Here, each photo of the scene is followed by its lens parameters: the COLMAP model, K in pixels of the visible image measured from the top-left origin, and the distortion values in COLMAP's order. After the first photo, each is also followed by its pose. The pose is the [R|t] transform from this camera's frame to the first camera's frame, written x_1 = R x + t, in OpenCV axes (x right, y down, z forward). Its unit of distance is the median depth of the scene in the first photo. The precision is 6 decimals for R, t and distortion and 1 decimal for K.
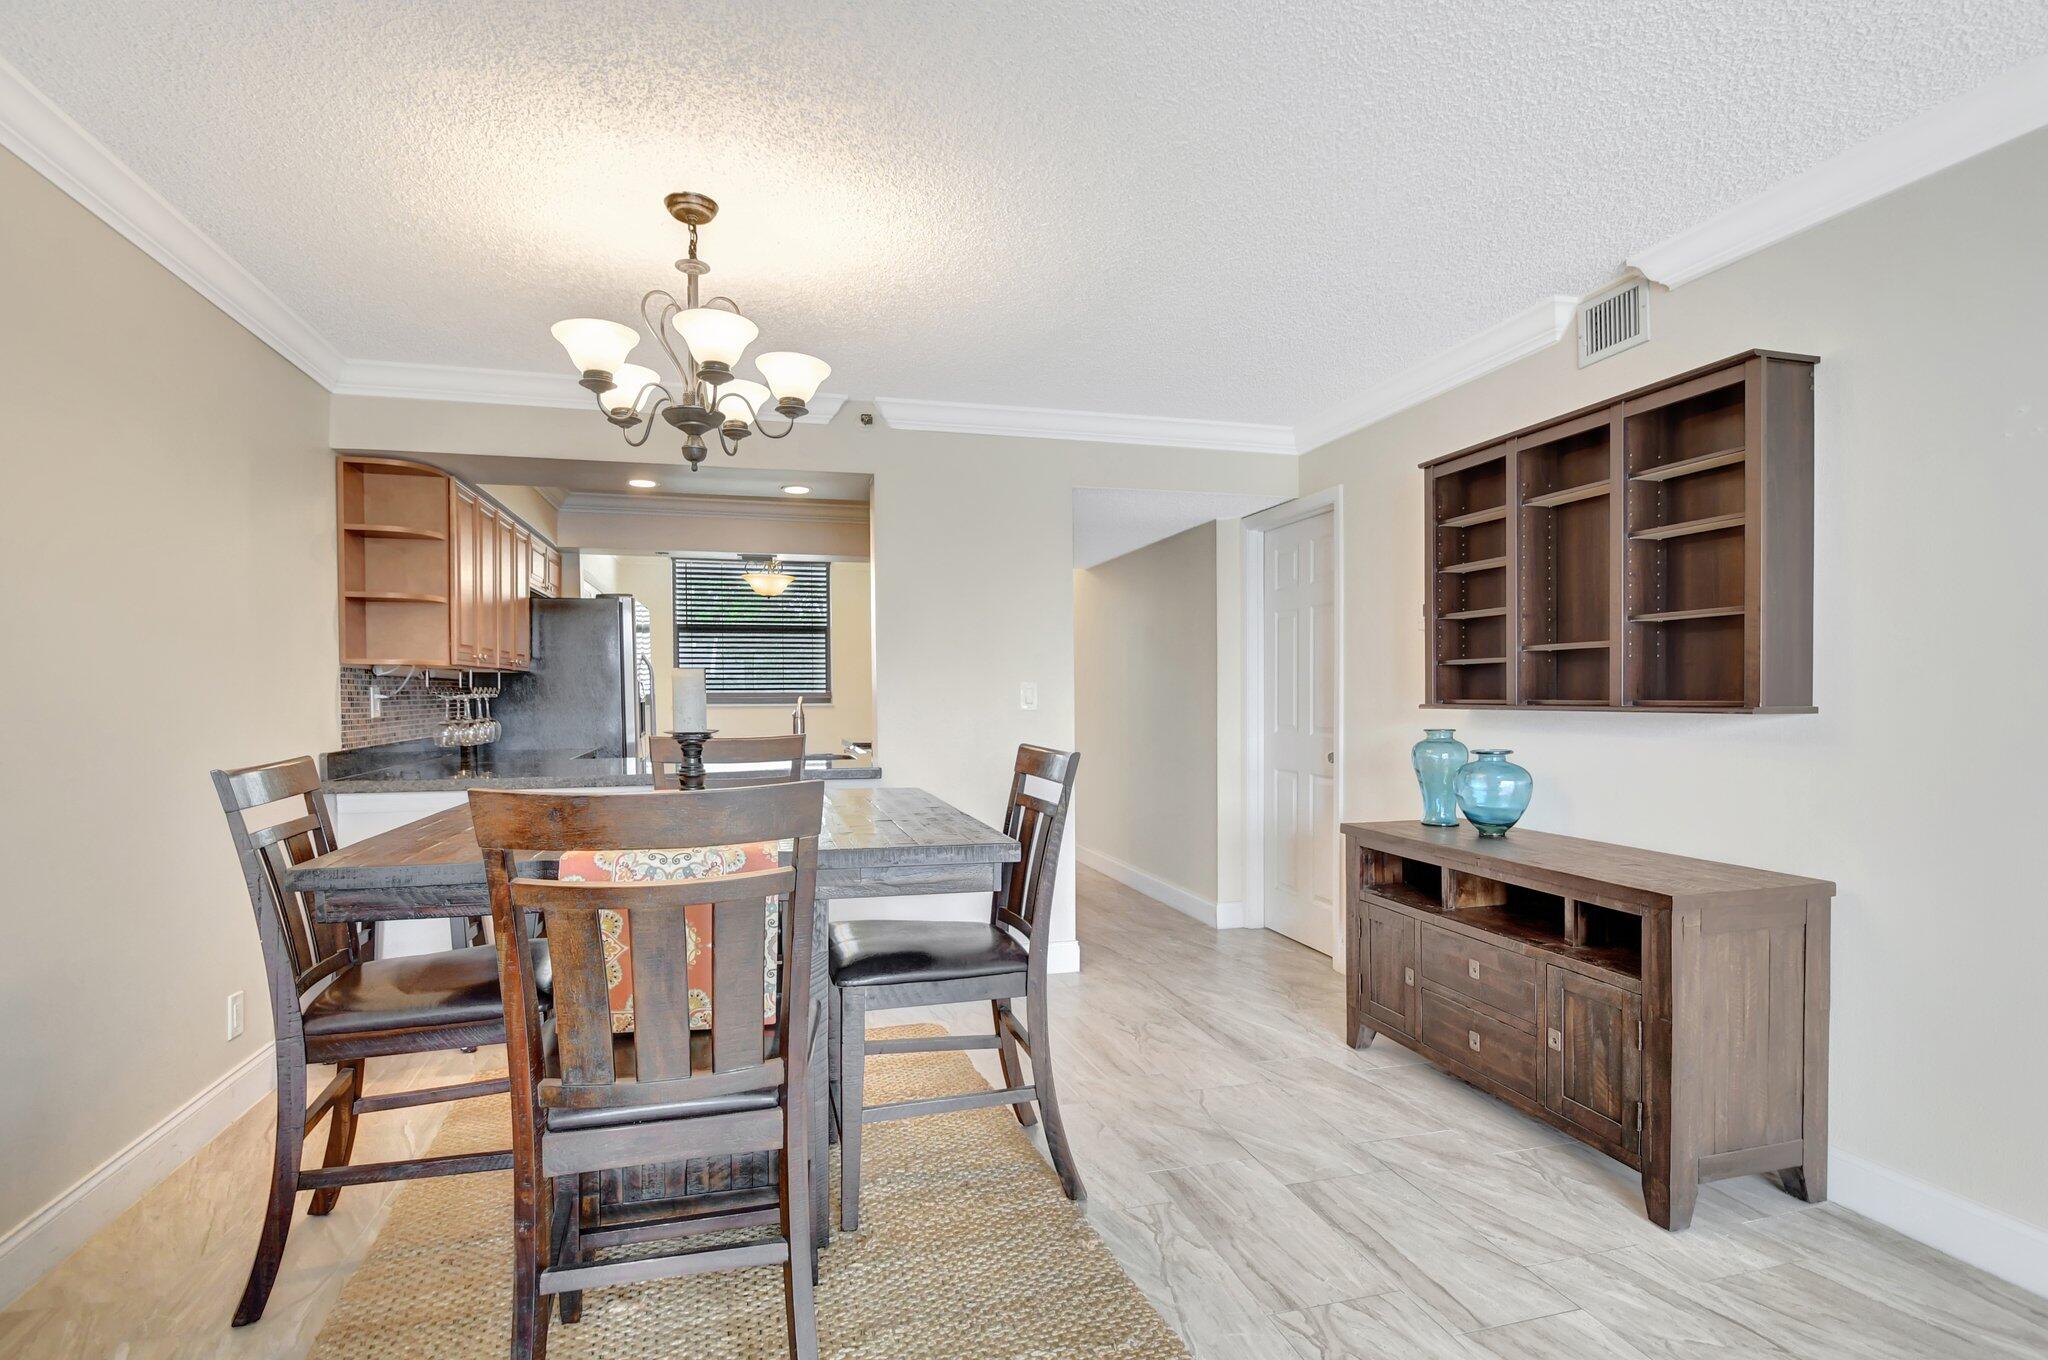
lens RADIAL K [[992.4, 0, 1012.6], [0, 992.4, 720.3], [0, 0, 1]] dist [-0.004020, -0.000611]
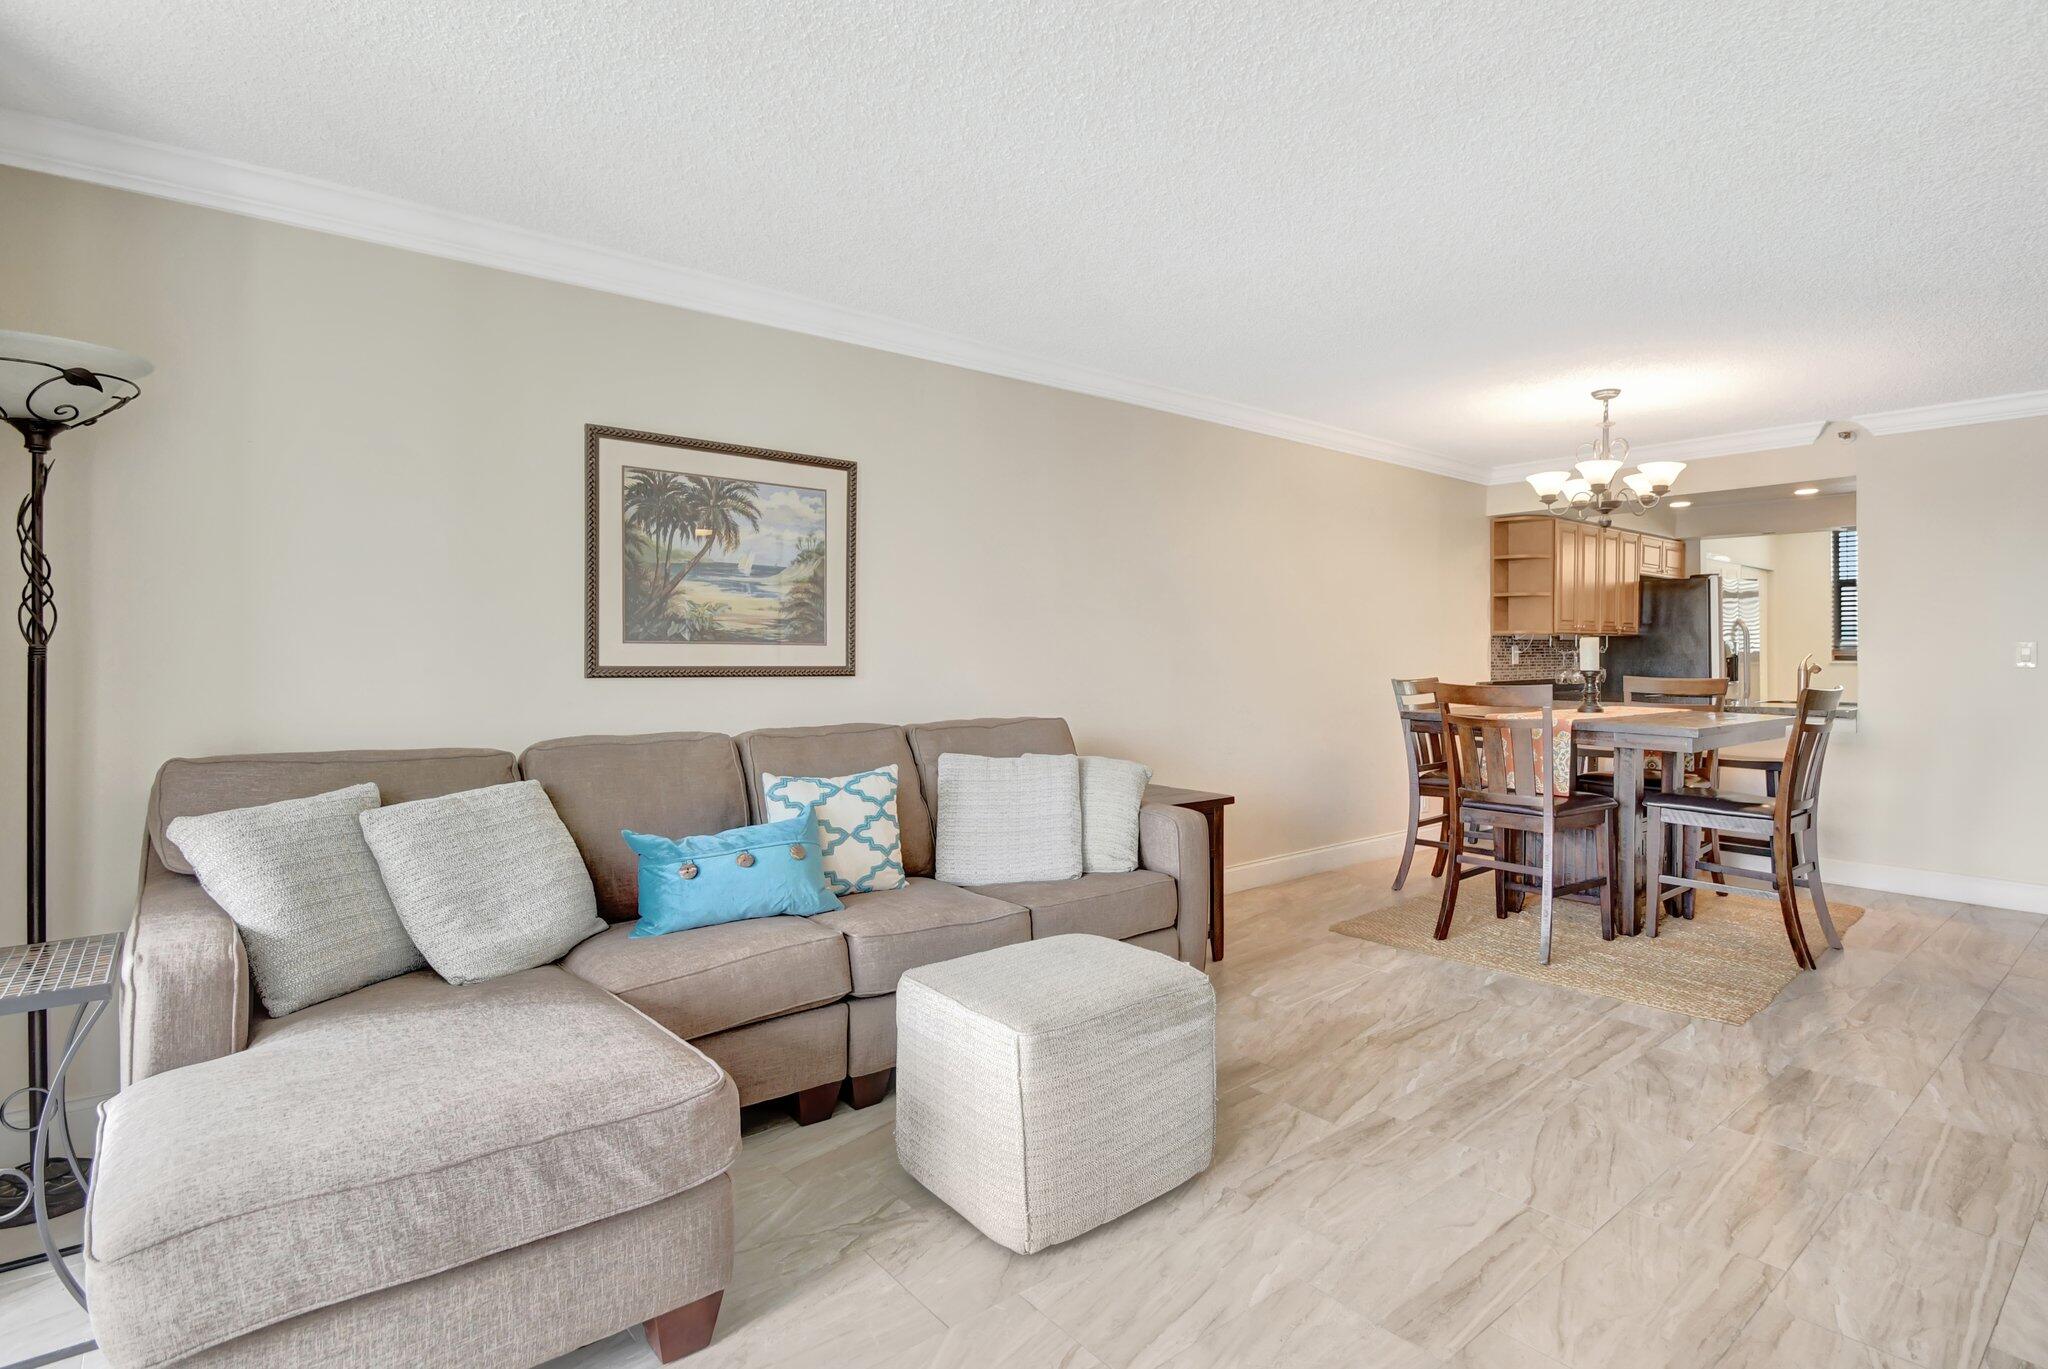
lens RADIAL K [[993.9, 0, 1019.7], [0, 993.9, 652.8], [0, 0, 1]] dist [0.001770, -0.022666]
pose [[0.396727, 0.002519, -0.917933, 0.628128], [-0.022982, 0.999710, -0.007189, 0.010198], [0.917649, 0.023948, 0.396670, -0.495409]]
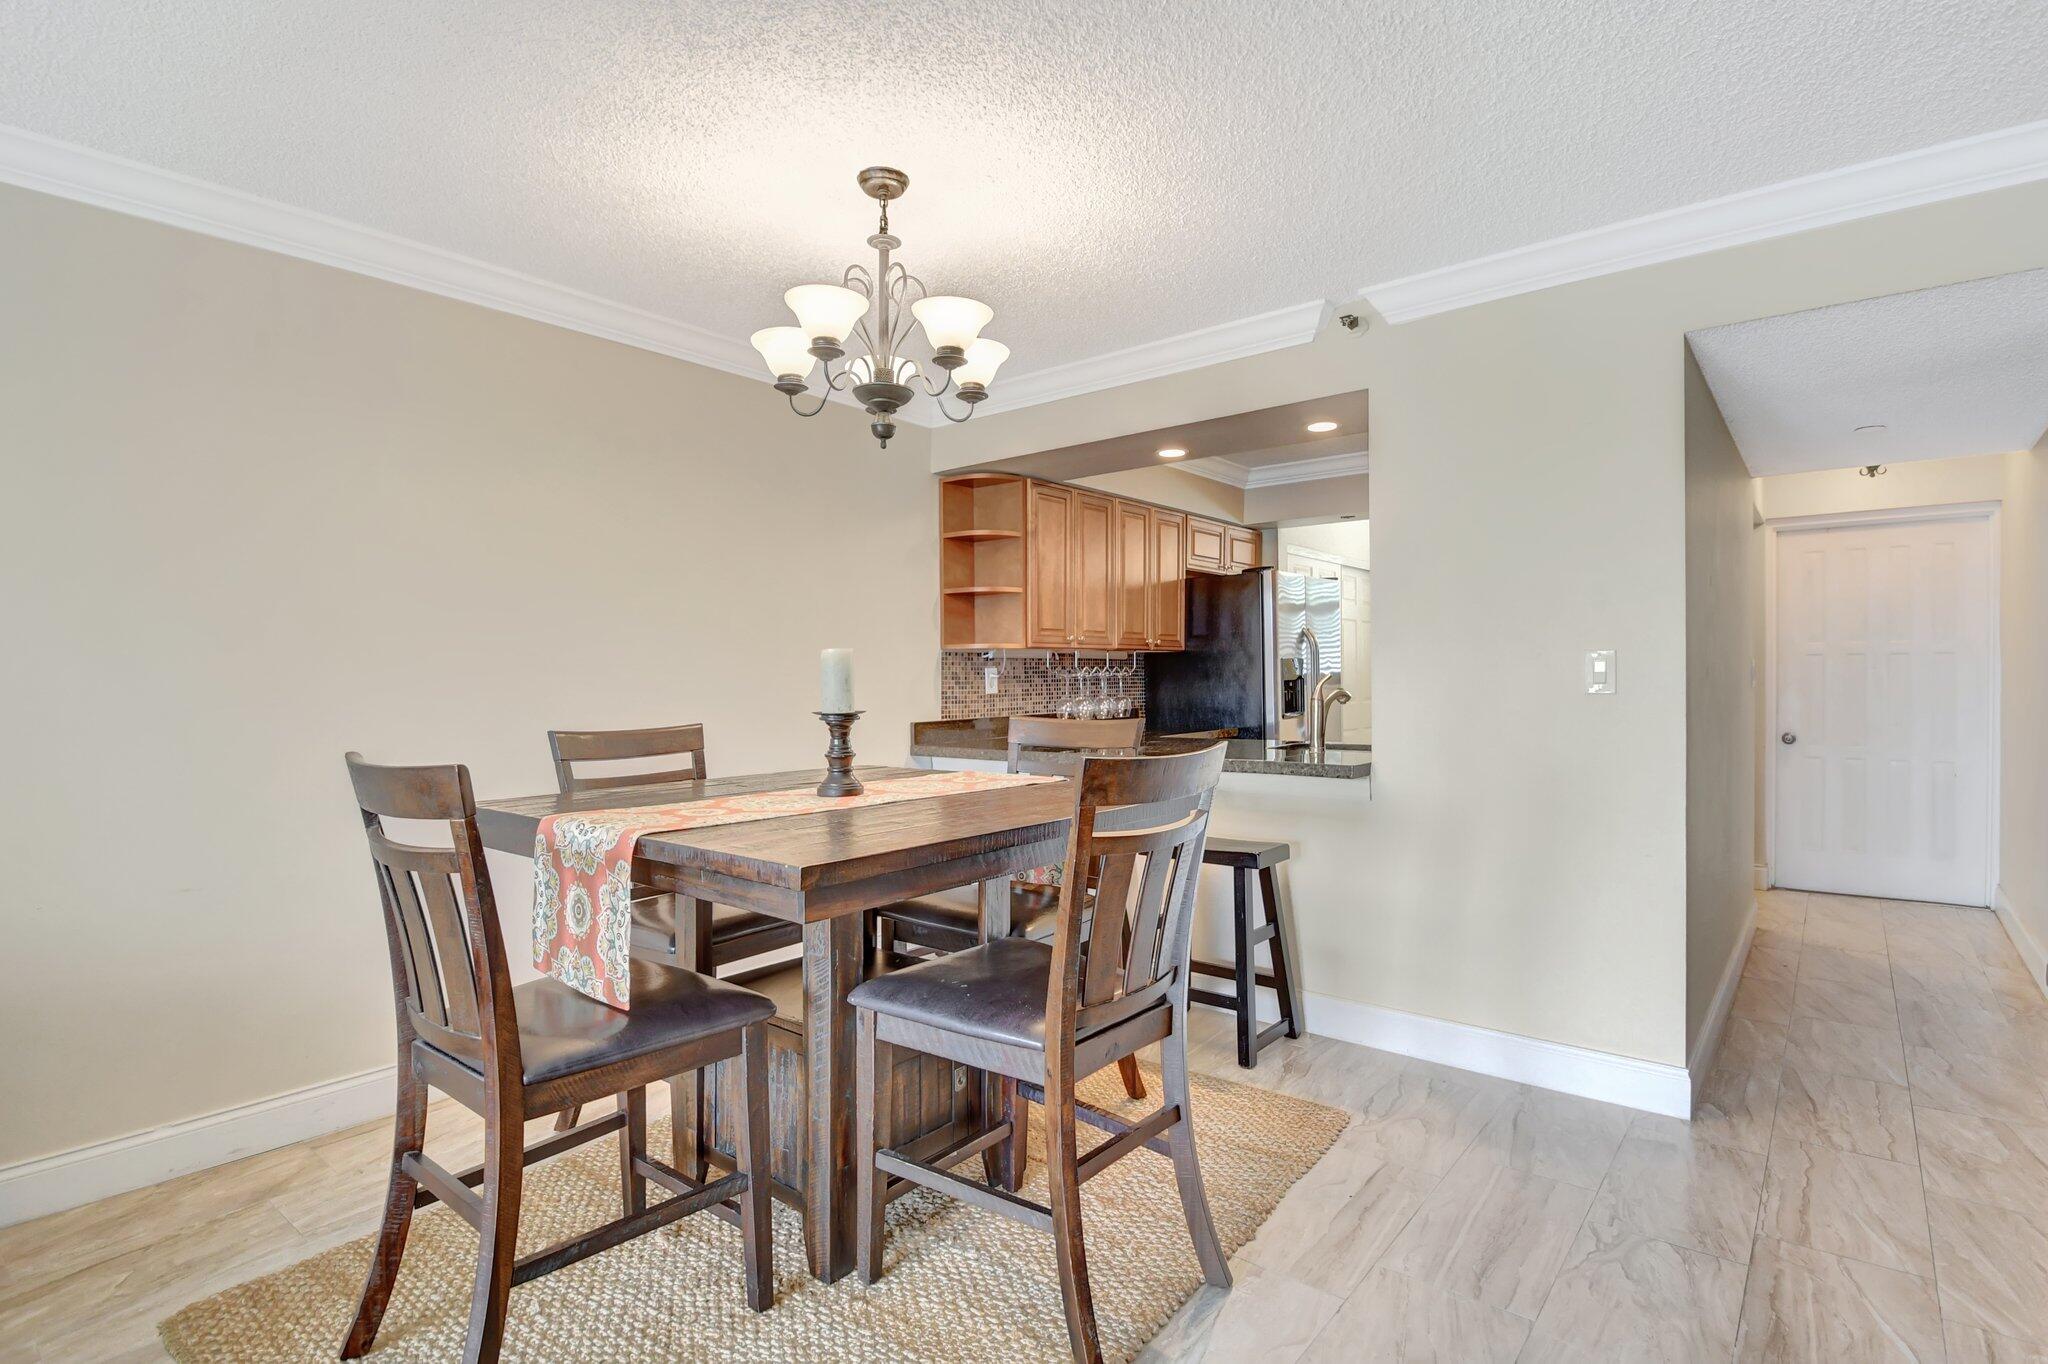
lens RADIAL K [[1014.8, 0, 1024.0], [0, 1014.8, 682.0], [0, 0, 1]] dist [-0.003561, -0.000981]
pose [[0.588431, 0.000239, -0.808547, 0.375714], [-0.011265, 0.999905, -0.007902, -0.007509], [0.808469, 0.013758, 0.588378, 0.339193]]
